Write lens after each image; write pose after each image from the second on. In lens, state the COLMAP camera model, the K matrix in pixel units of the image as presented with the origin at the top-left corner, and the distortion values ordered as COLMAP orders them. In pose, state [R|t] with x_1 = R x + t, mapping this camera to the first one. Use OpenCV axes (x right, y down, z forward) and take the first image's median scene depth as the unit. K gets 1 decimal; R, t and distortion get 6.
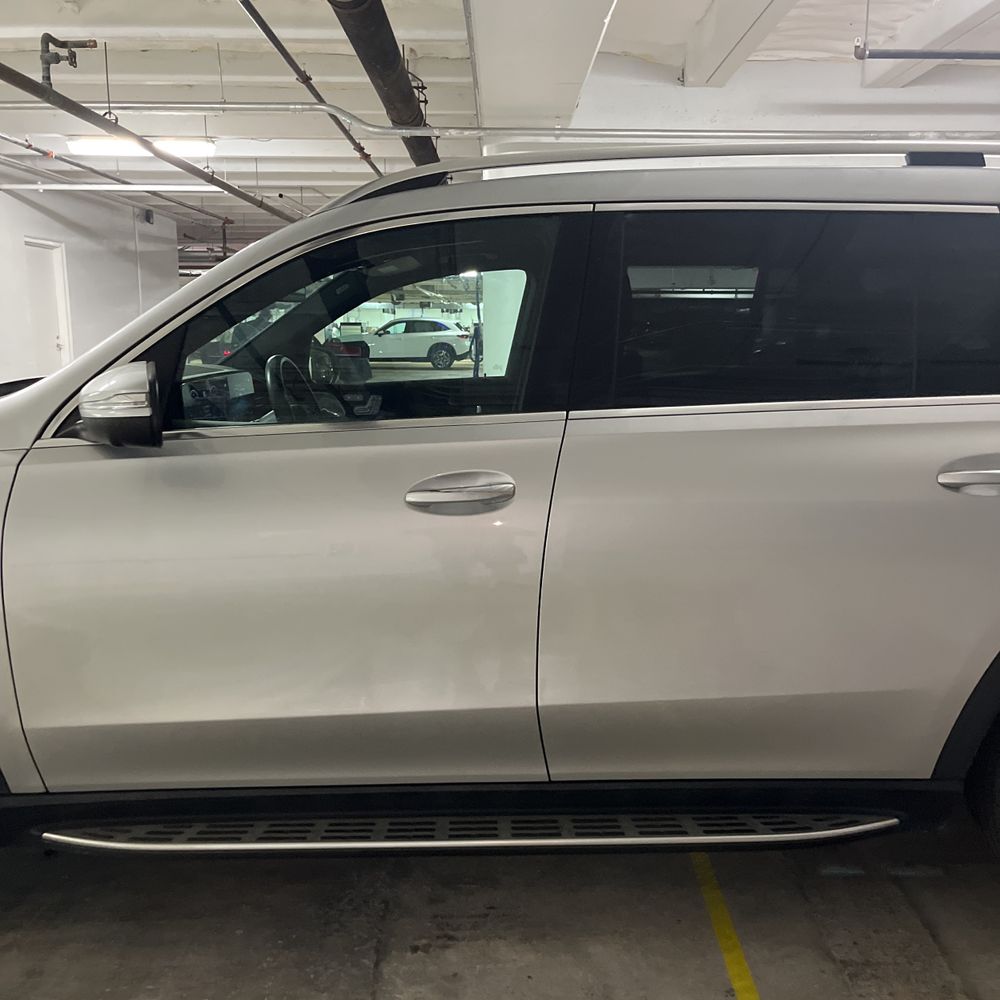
lens RADIAL K [[1015.8, 0, 501.6], [0, 1015.8, 503.1], [0, 0, 1]] dist [0.023557, 0.000000]
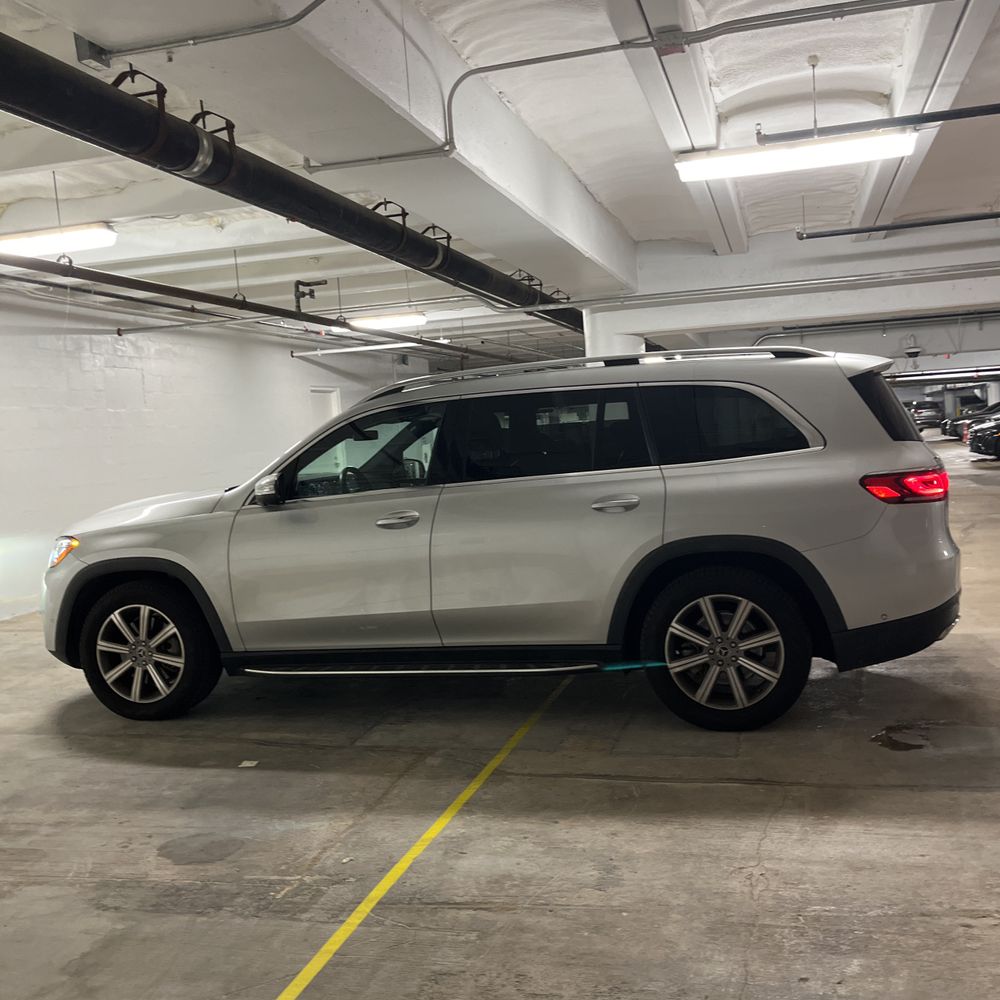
lens RADIAL K [[1015.8, 0, 503.7], [0, 1015.8, 495.6], [0, 0, 1]] dist [0.023557, 0.000000]
pose [[0.959429, -0.044743, -0.278377, 0.602864], [0.015919, 0.994350, -0.104955, 0.130161], [0.281500, 0.096265, 0.954720, -0.849186]]
